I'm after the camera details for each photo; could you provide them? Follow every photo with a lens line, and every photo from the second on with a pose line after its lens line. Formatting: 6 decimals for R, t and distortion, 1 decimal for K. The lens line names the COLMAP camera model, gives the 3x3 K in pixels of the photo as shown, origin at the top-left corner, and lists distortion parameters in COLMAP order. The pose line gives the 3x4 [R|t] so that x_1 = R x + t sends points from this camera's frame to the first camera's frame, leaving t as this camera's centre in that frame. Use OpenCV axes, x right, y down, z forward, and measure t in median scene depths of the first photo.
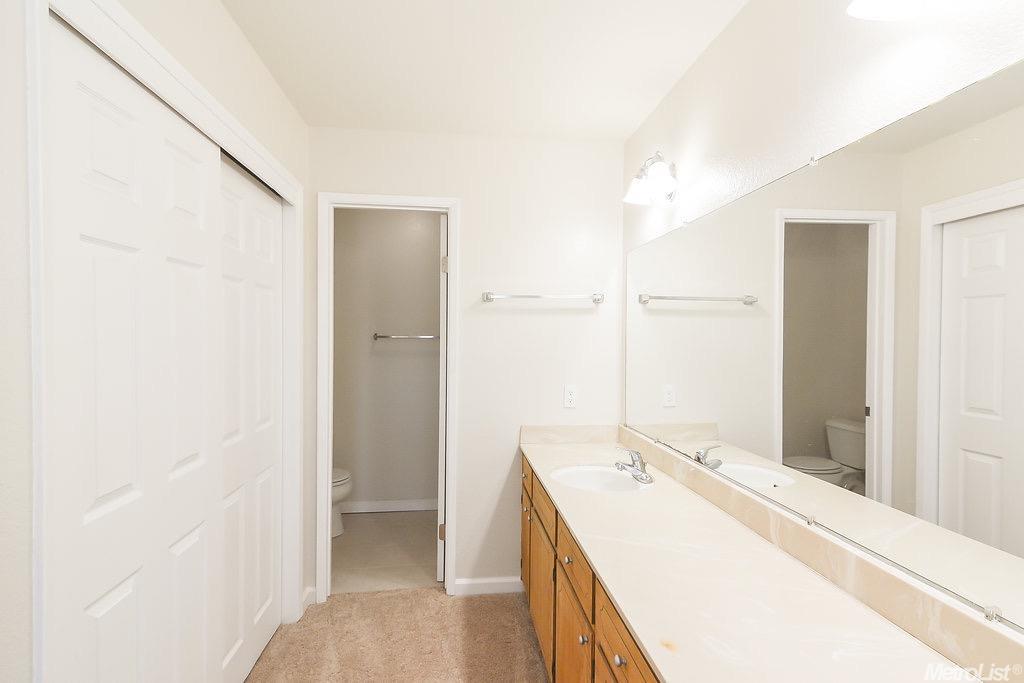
lens RADIAL K [[484.0, 0, 511.6], [0, 484.0, 339.6], [0, 0, 1]] dist [0.004225, -0.000277]
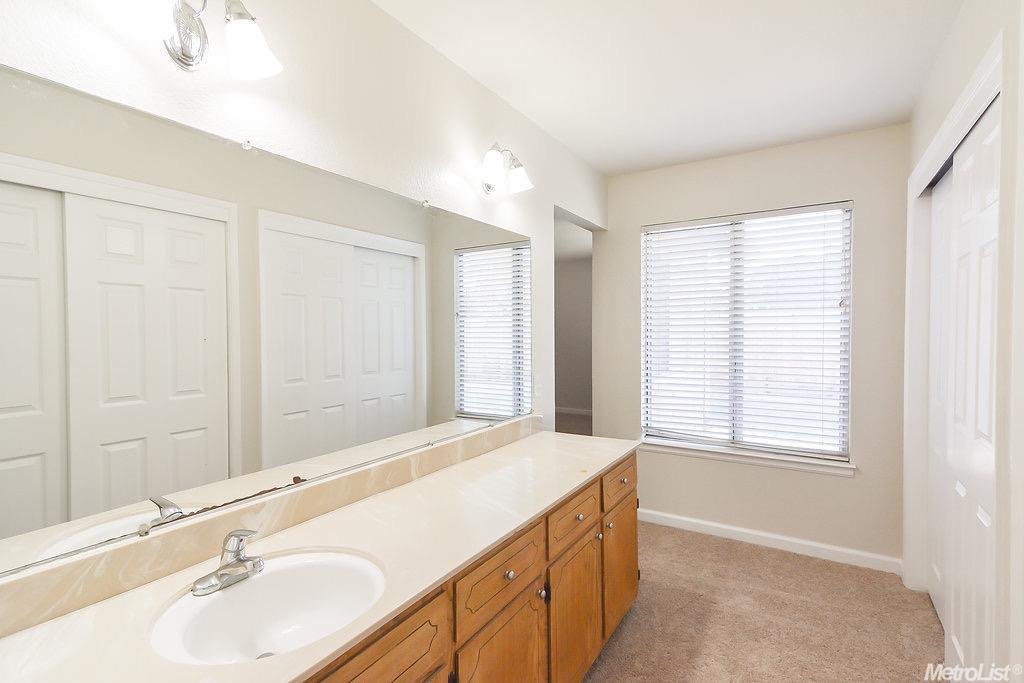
lens RADIAL K [[484.0, 0, 510.6], [0, 484.0, 340.9], [0, 0, 1]] dist [0.004225, -0.000277]
pose [[-0.789632, 0.010574, 0.613489, -0.411827], [0.026210, 0.999520, 0.016507, 0.030611], [-0.613020, 0.029114, -0.789531, 1.647627]]
